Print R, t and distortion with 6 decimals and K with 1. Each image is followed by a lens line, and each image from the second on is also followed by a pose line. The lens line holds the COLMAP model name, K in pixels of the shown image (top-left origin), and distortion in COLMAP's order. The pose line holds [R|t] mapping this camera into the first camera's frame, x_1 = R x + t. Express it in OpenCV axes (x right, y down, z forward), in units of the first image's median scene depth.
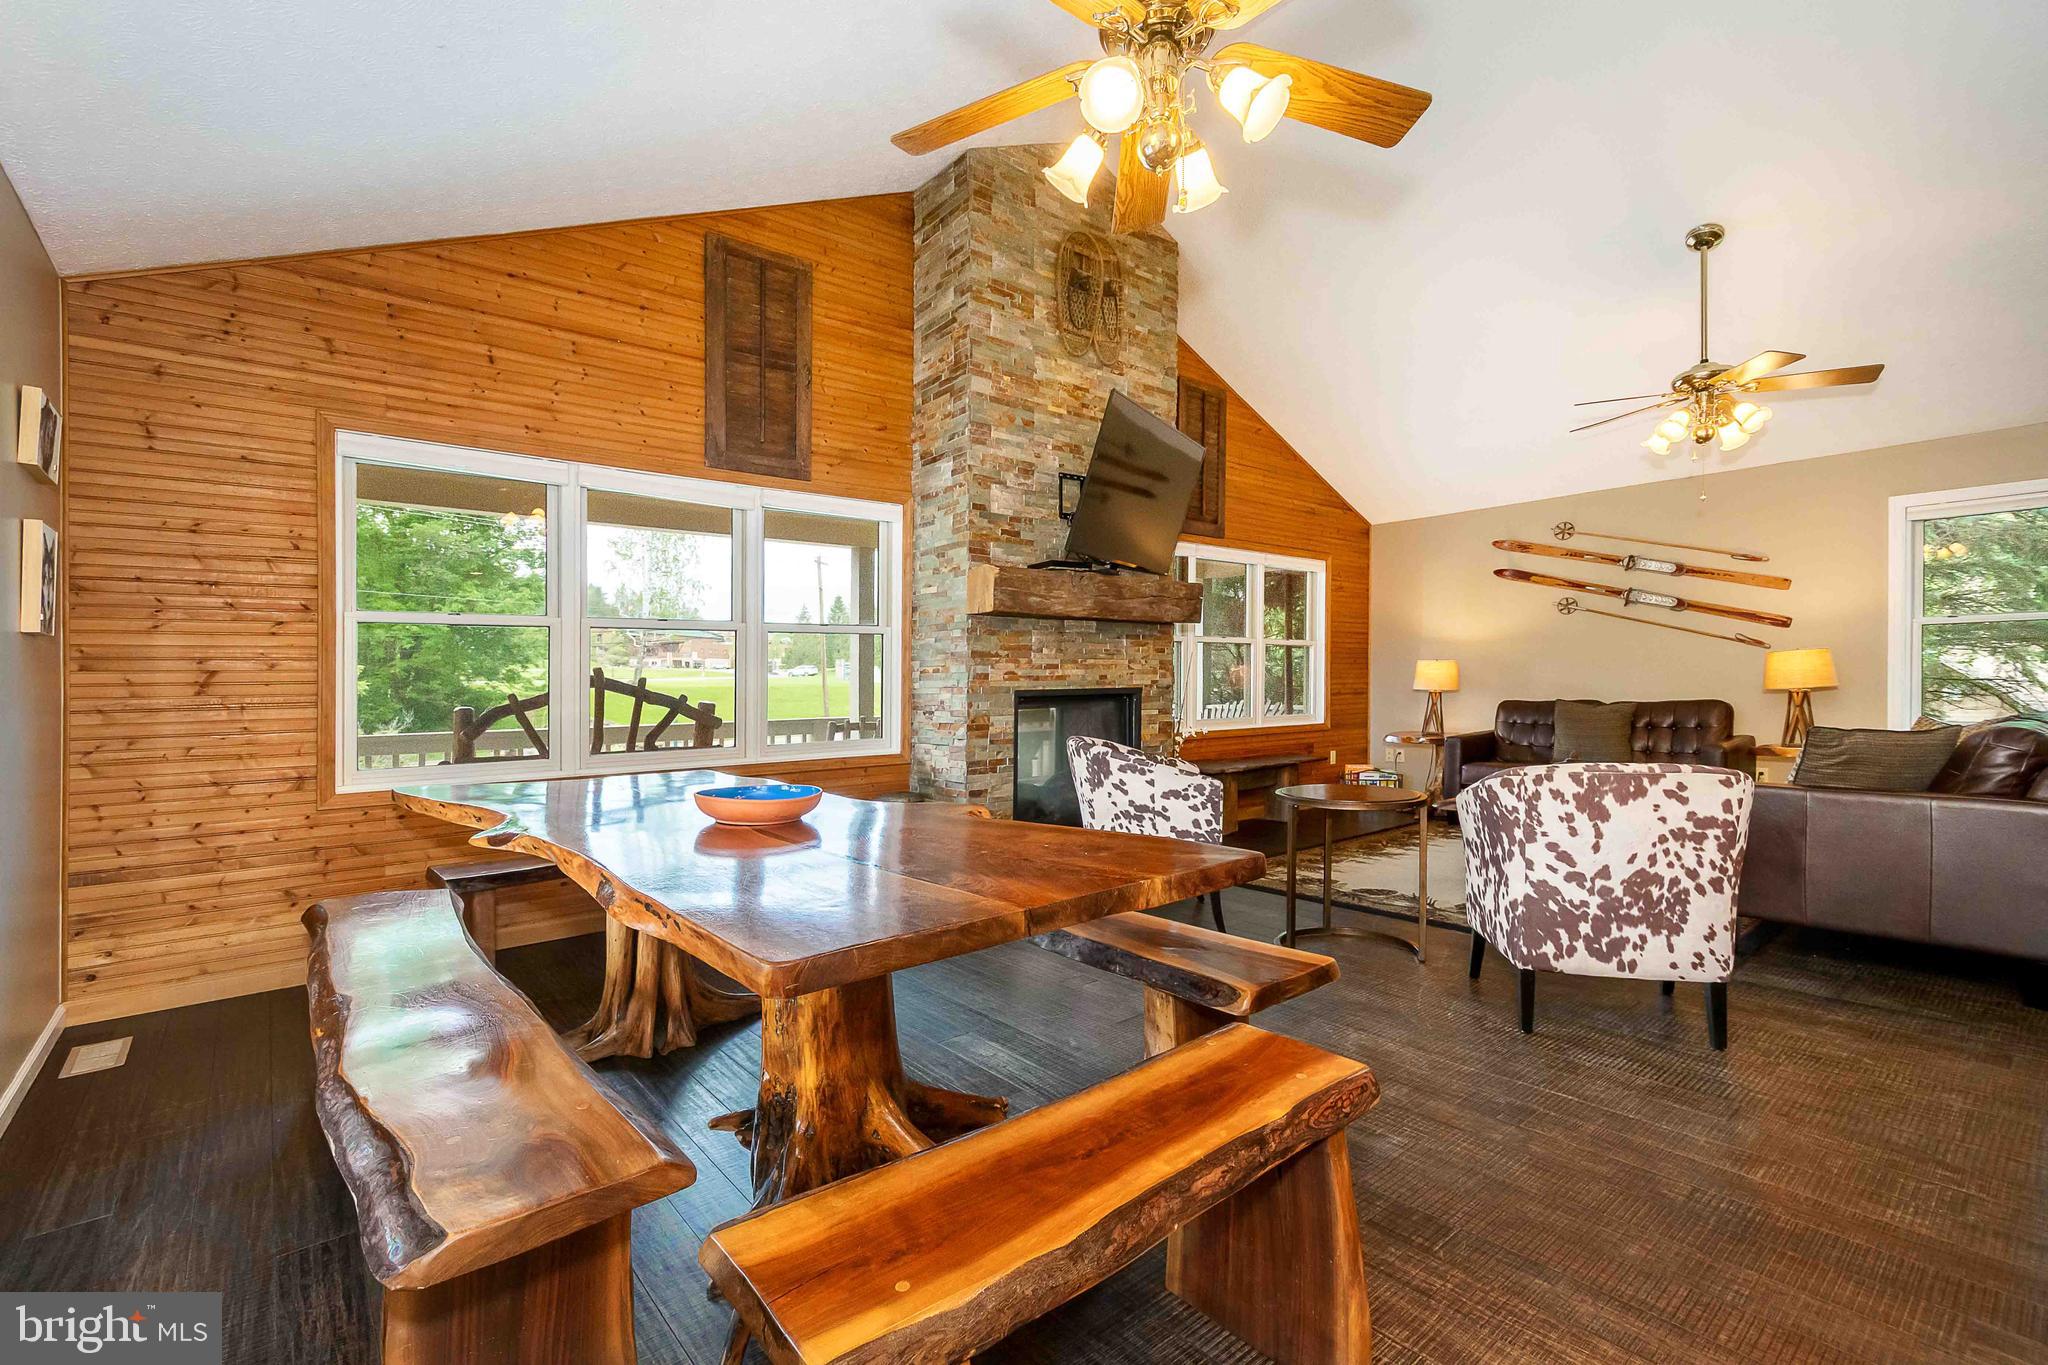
lens RADIAL K [[896.3, 0, 982.8], [0, 896.3, 712.0], [0, 0, 1]] dist [-0.007349, -0.000567]
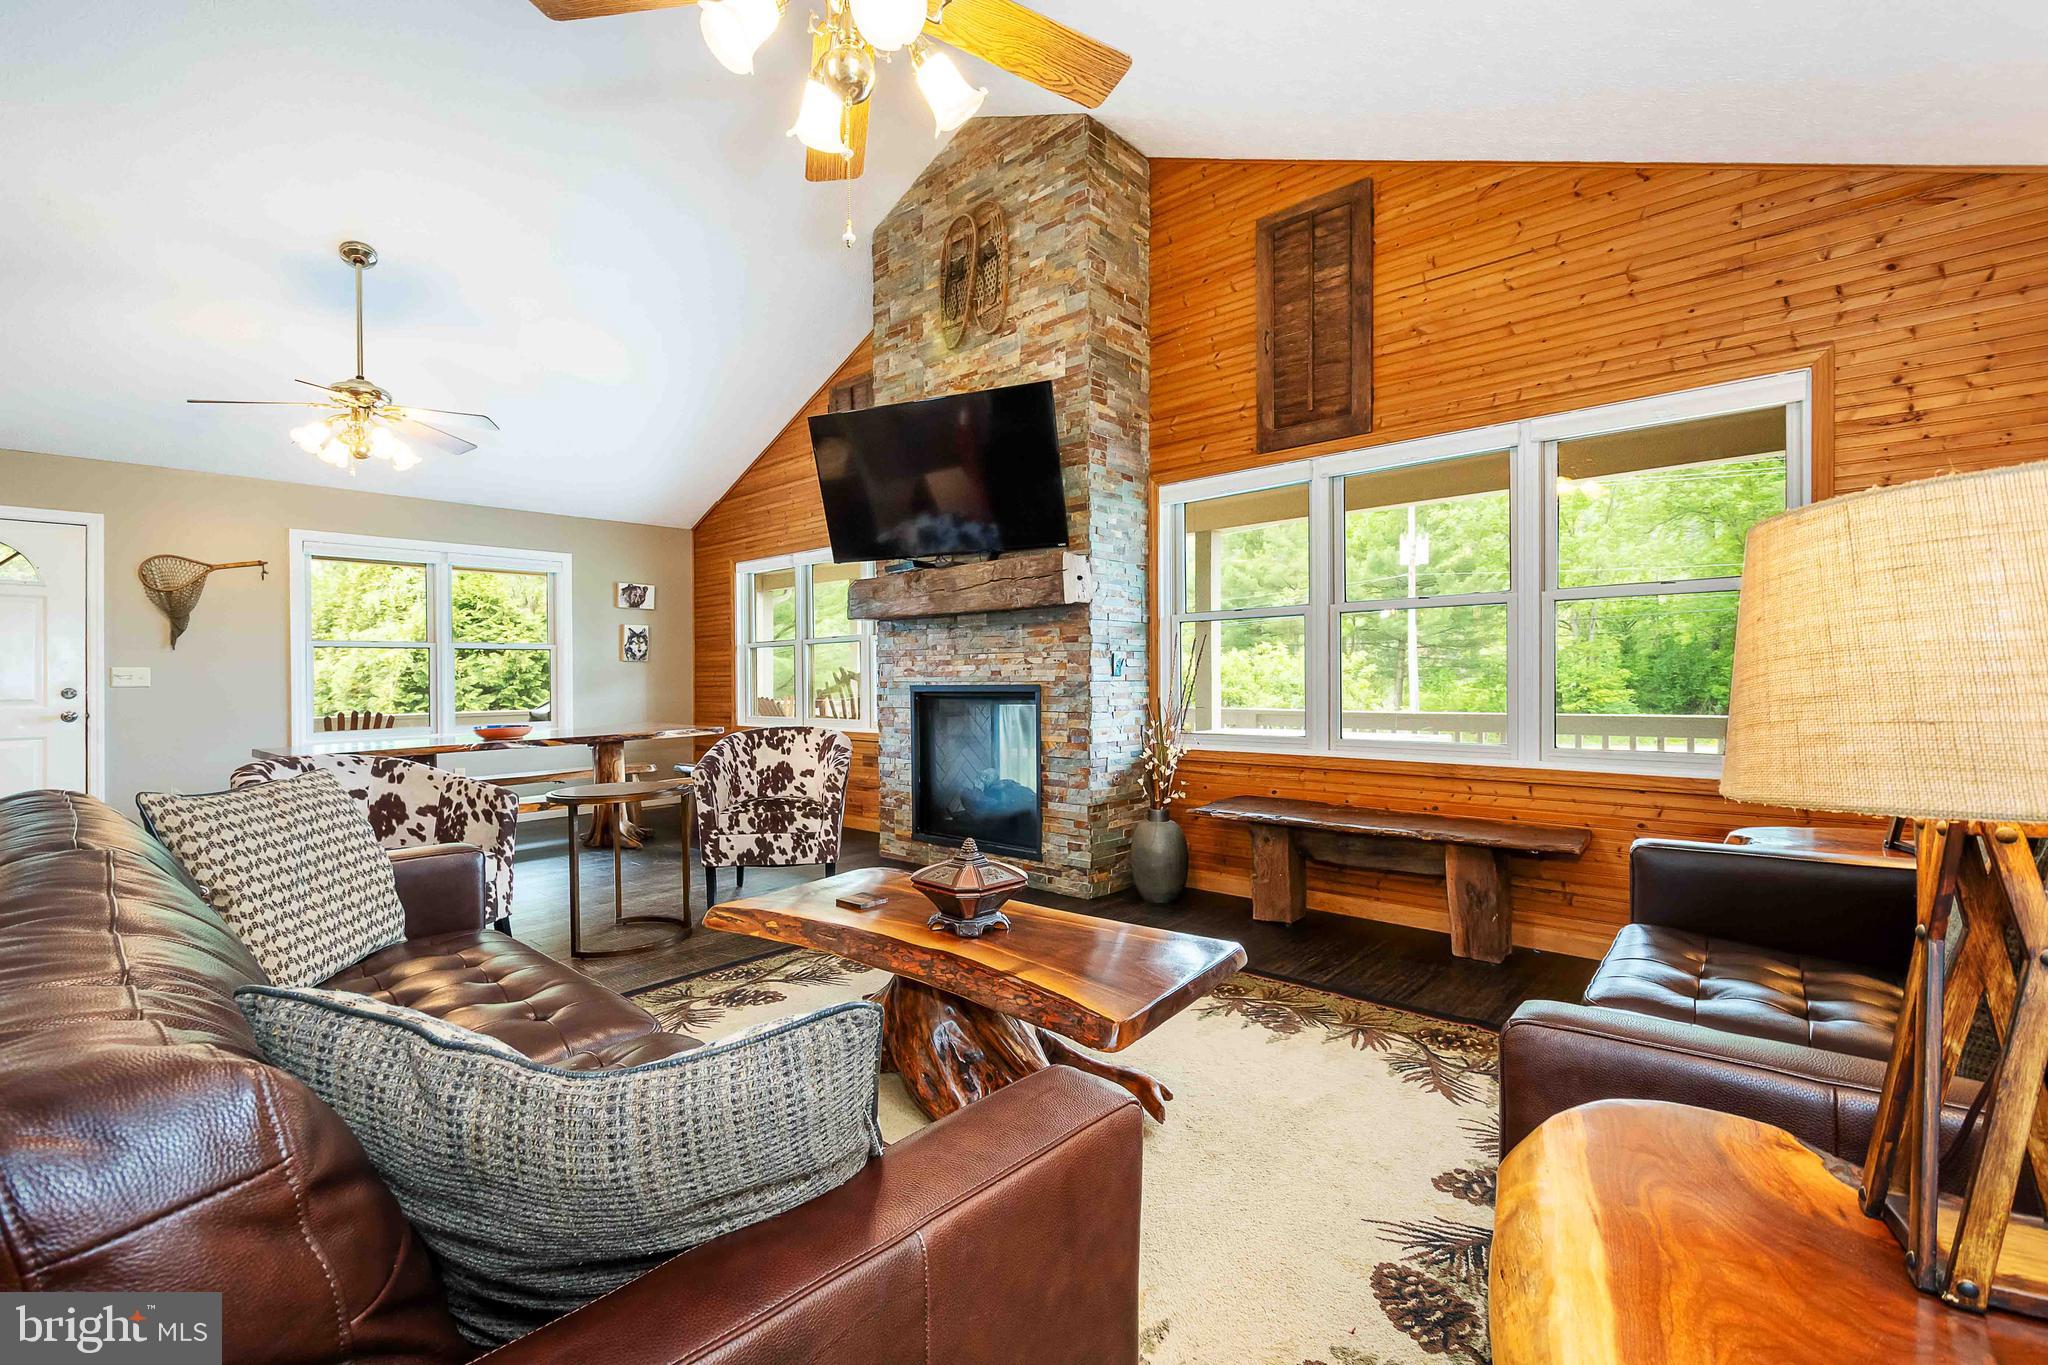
lens RADIAL K [[912.8, 0, 967.6], [0, 912.8, 681.4], [0, 0, 1]] dist [0.001674, -0.000060]
pose [[0.132256, 0.020161, -0.991011, 0.938199], [-0.021284, 0.999620, 0.017496, -0.040870], [0.990987, 0.018779, 0.132635, 0.752258]]
